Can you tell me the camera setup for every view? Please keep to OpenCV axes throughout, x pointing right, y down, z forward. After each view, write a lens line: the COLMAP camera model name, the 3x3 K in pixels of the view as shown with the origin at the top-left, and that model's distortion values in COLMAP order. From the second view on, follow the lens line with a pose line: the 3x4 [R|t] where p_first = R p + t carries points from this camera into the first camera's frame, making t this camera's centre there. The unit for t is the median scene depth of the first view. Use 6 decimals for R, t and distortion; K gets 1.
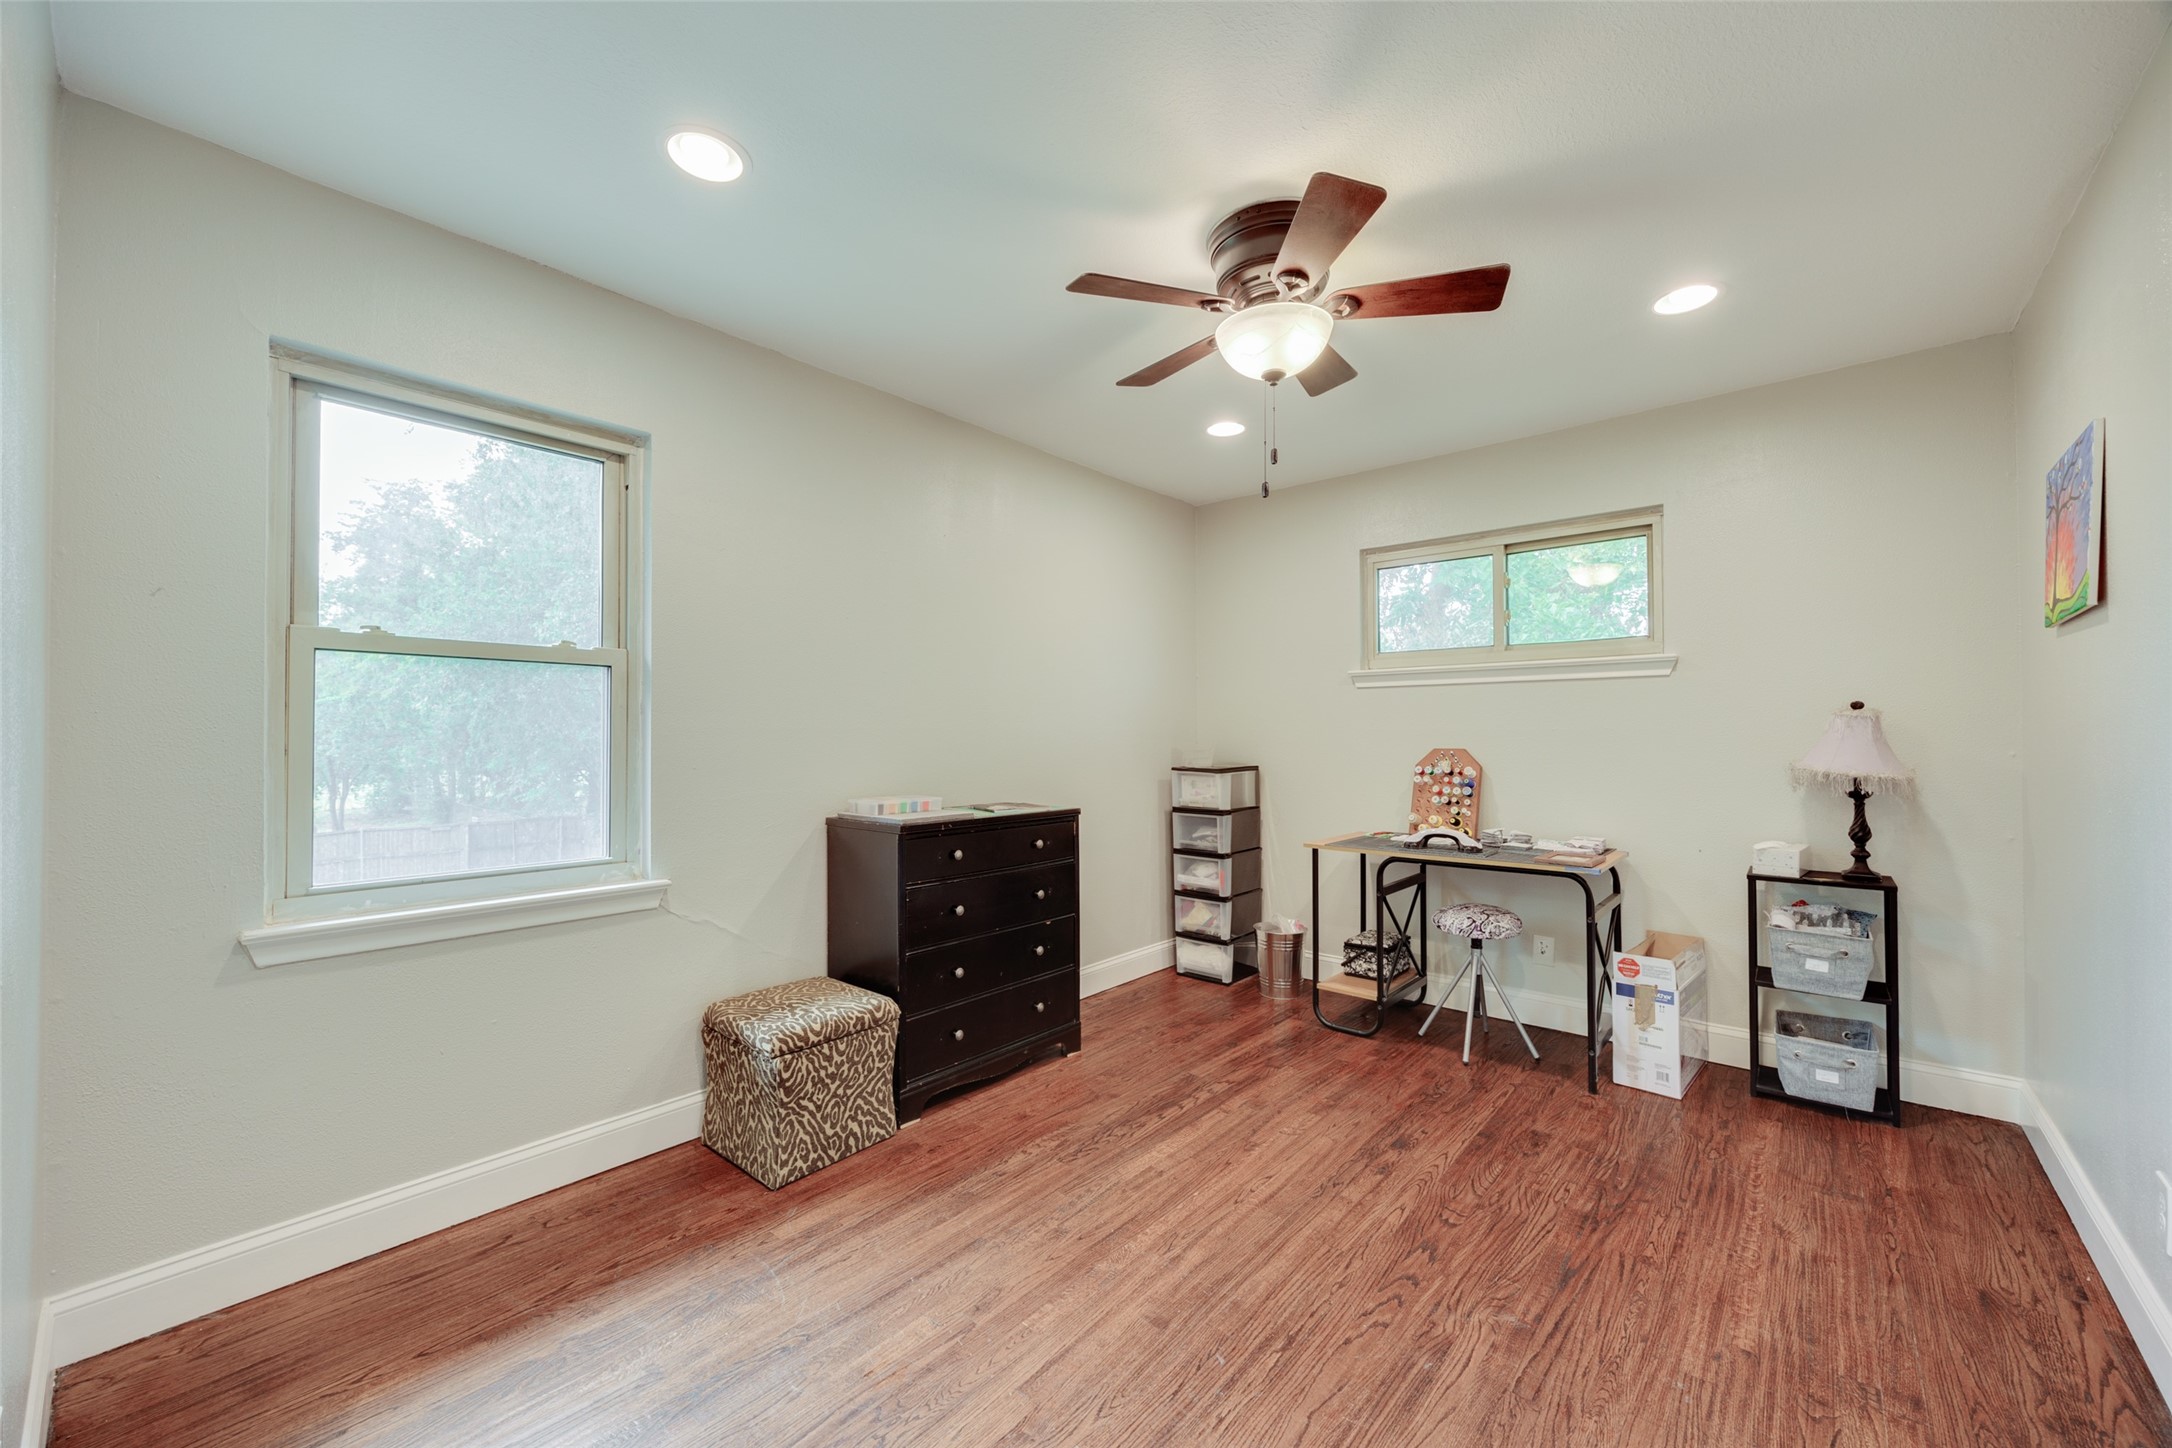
lens RADIAL K [[837.7, 0, 1086.0], [0, 837.7, 724.0], [0, 0, 1]] dist [0.000718, 0.000097]
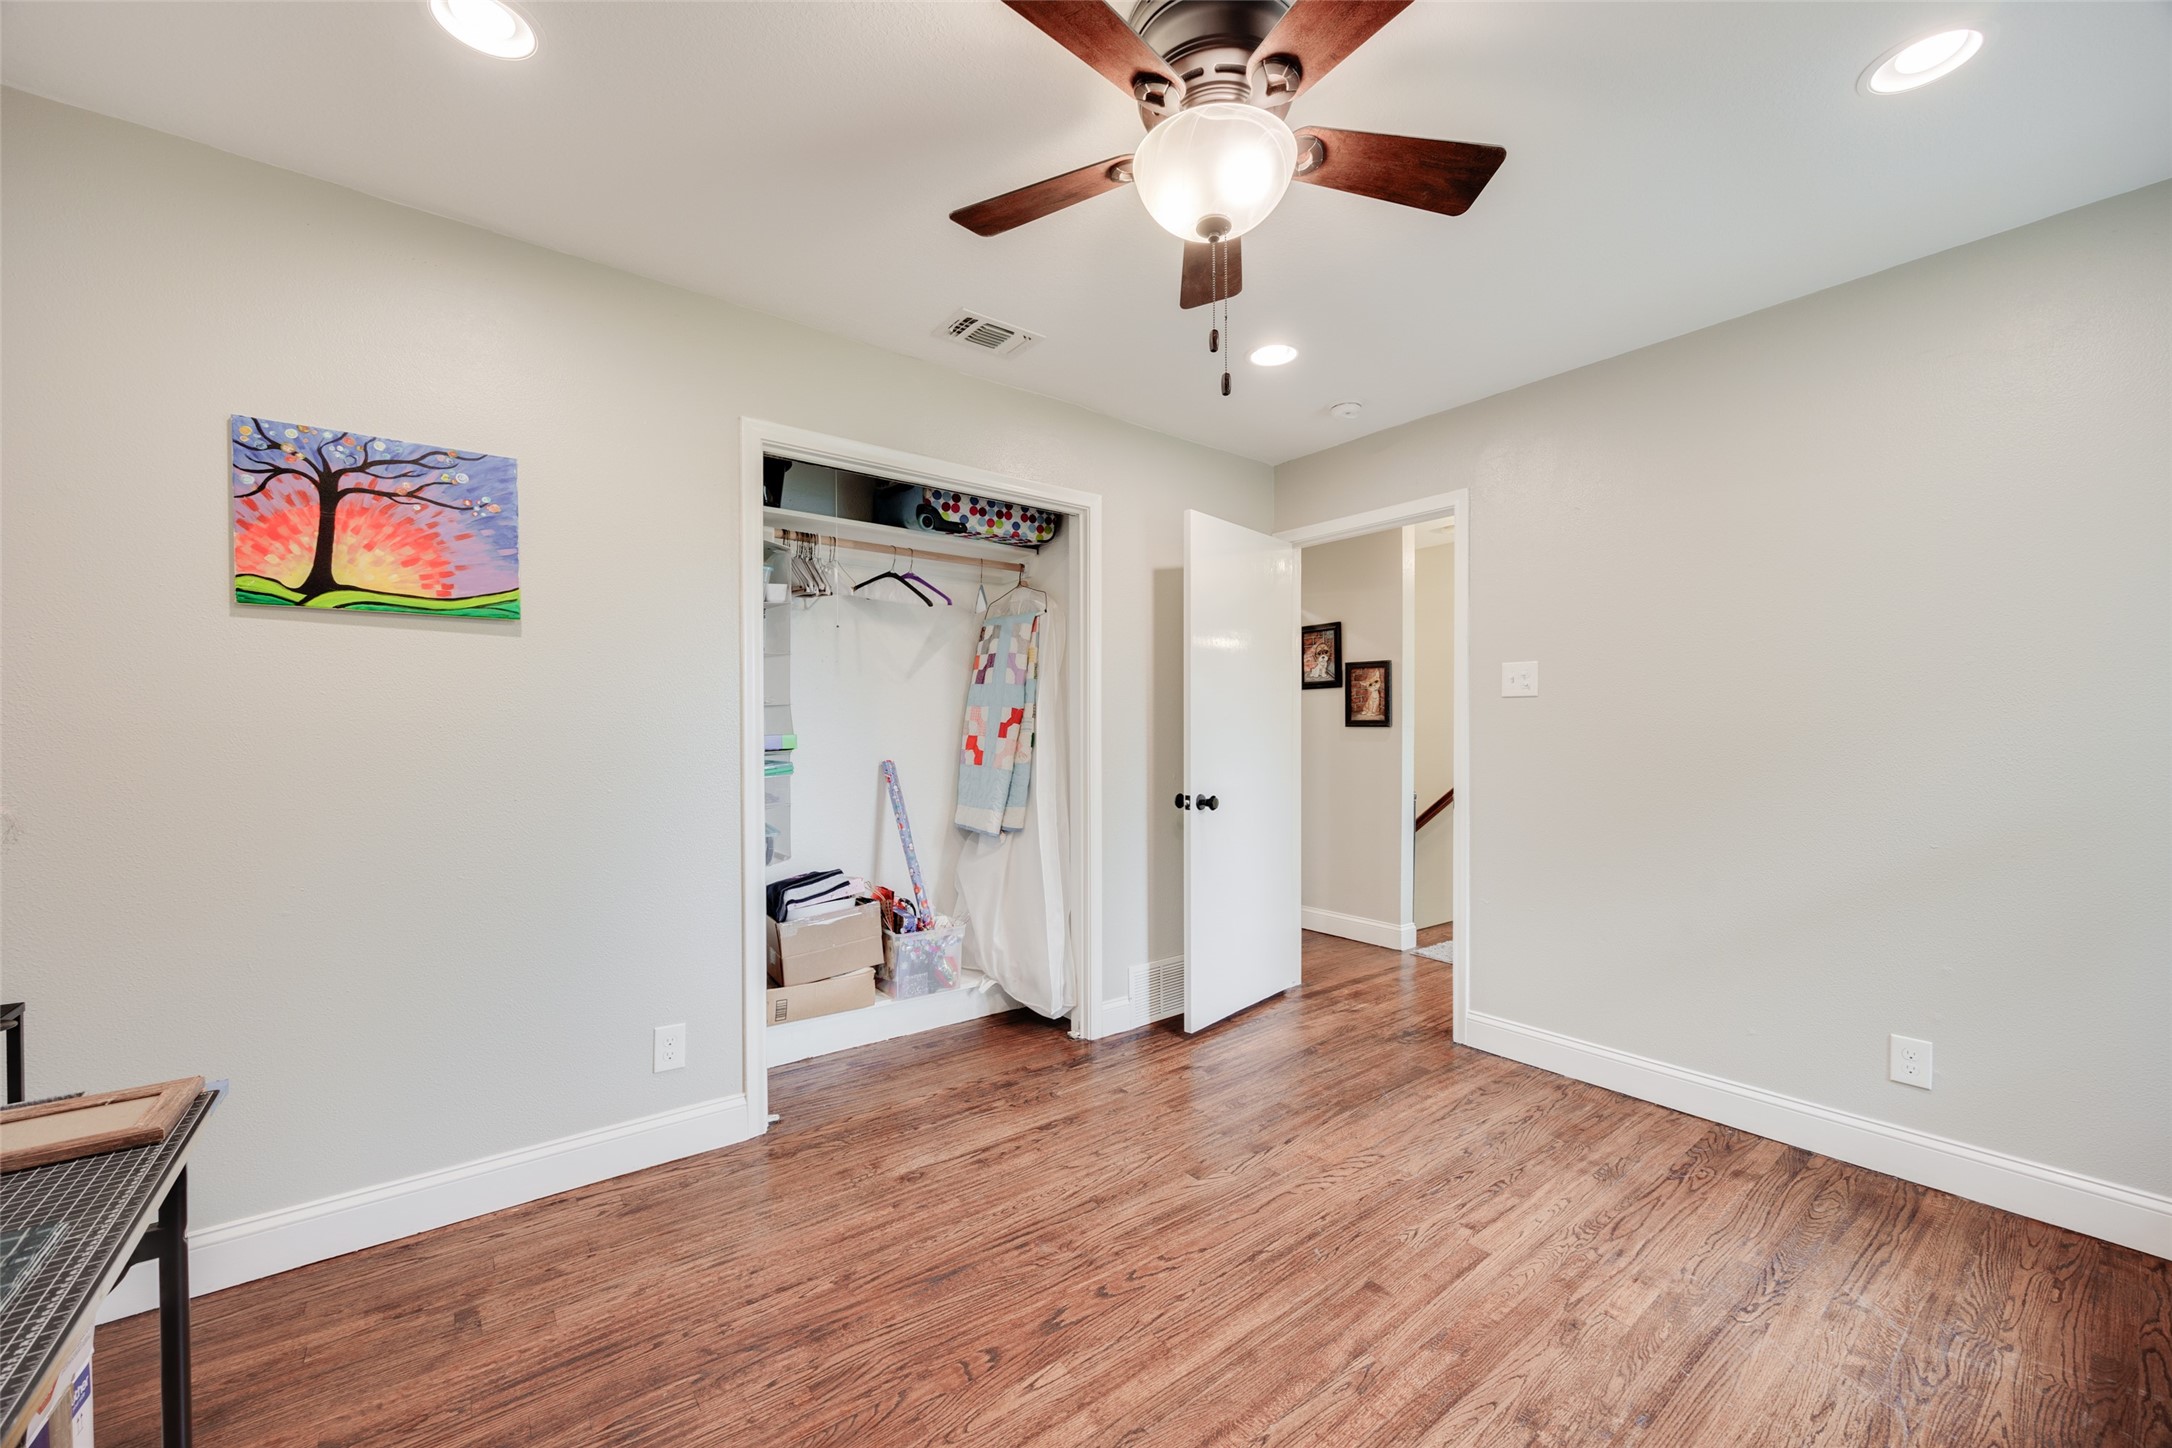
lens RADIAL K [[837.7, 0, 1086.0], [0, 837.7, 724.0], [0, 0, 1]] dist [0.000718, 0.000097]
pose [[-0.980732, -0.000541, 0.195359, 0.225699], [-0.001245, 0.999993, -0.003480, 0.013631], [-0.195356, -0.003656, -0.980726, 2.005524]]
